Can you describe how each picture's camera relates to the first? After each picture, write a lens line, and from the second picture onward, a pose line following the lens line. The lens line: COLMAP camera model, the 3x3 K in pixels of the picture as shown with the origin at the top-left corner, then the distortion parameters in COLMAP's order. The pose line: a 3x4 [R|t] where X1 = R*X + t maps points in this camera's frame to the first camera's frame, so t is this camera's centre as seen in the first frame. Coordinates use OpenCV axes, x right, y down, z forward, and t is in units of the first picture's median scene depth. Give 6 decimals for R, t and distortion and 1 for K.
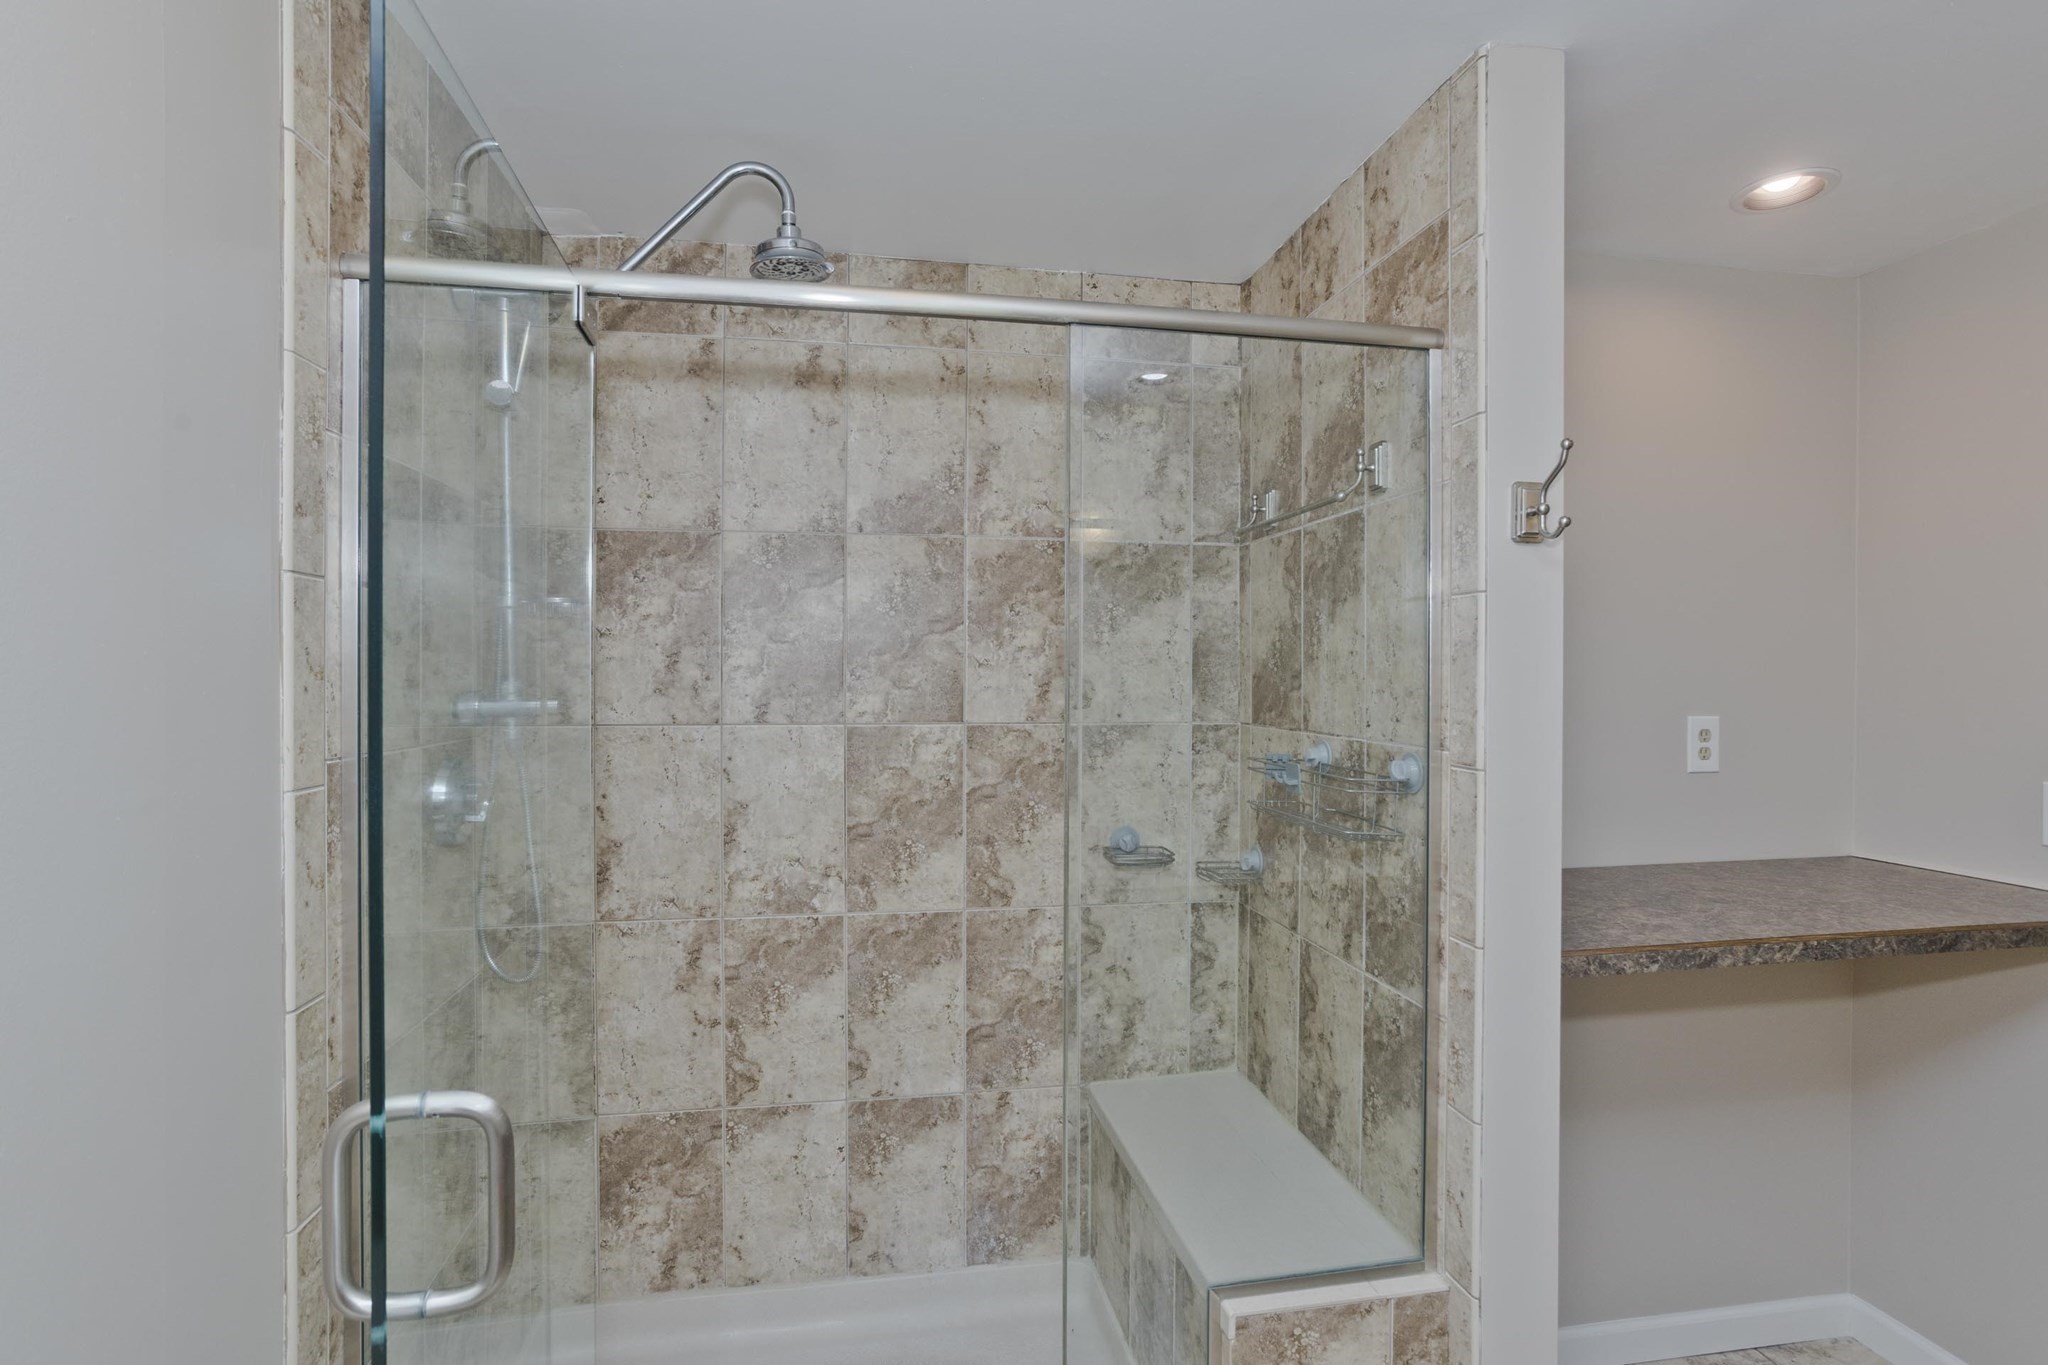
lens RADIAL K [[998.3, 0, 1027.1], [0, 998.3, 671.6], [0, 0, 1]] dist [-0.049331, 0.028555]
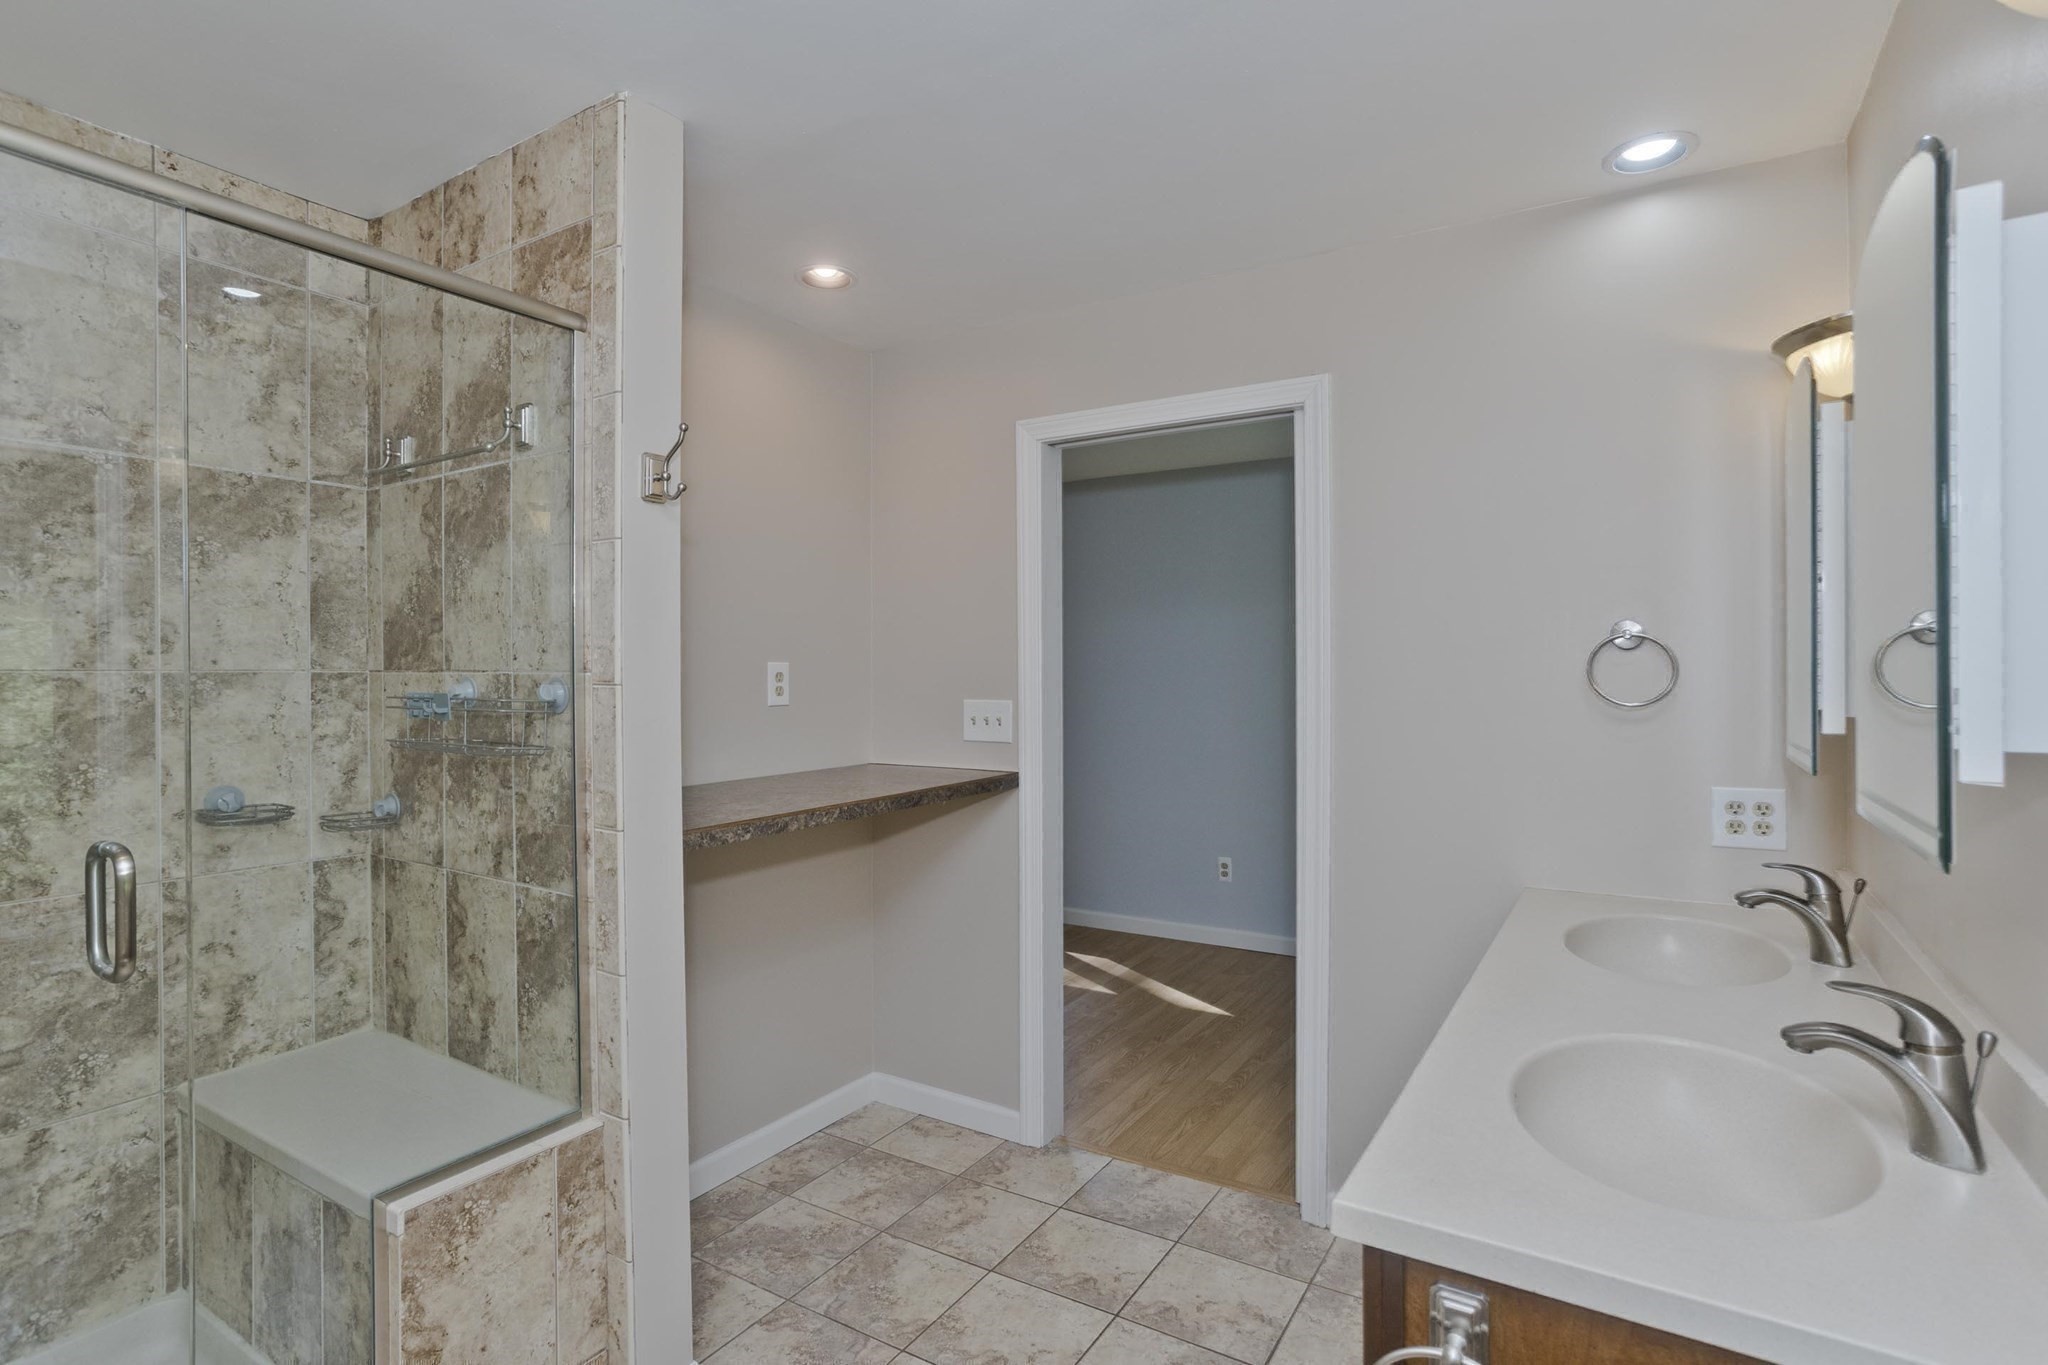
lens RADIAL K [[998.3, 0, 1027.1], [0, 998.3, 671.6], [0, 0, 1]] dist [-0.049331, 0.028555]
pose [[0.663392, -0.007569, 0.748234, -0.094963], [0.009214, 0.999956, 0.001945, 0.068007], [-0.748215, 0.005604, 0.663433, -0.146513]]
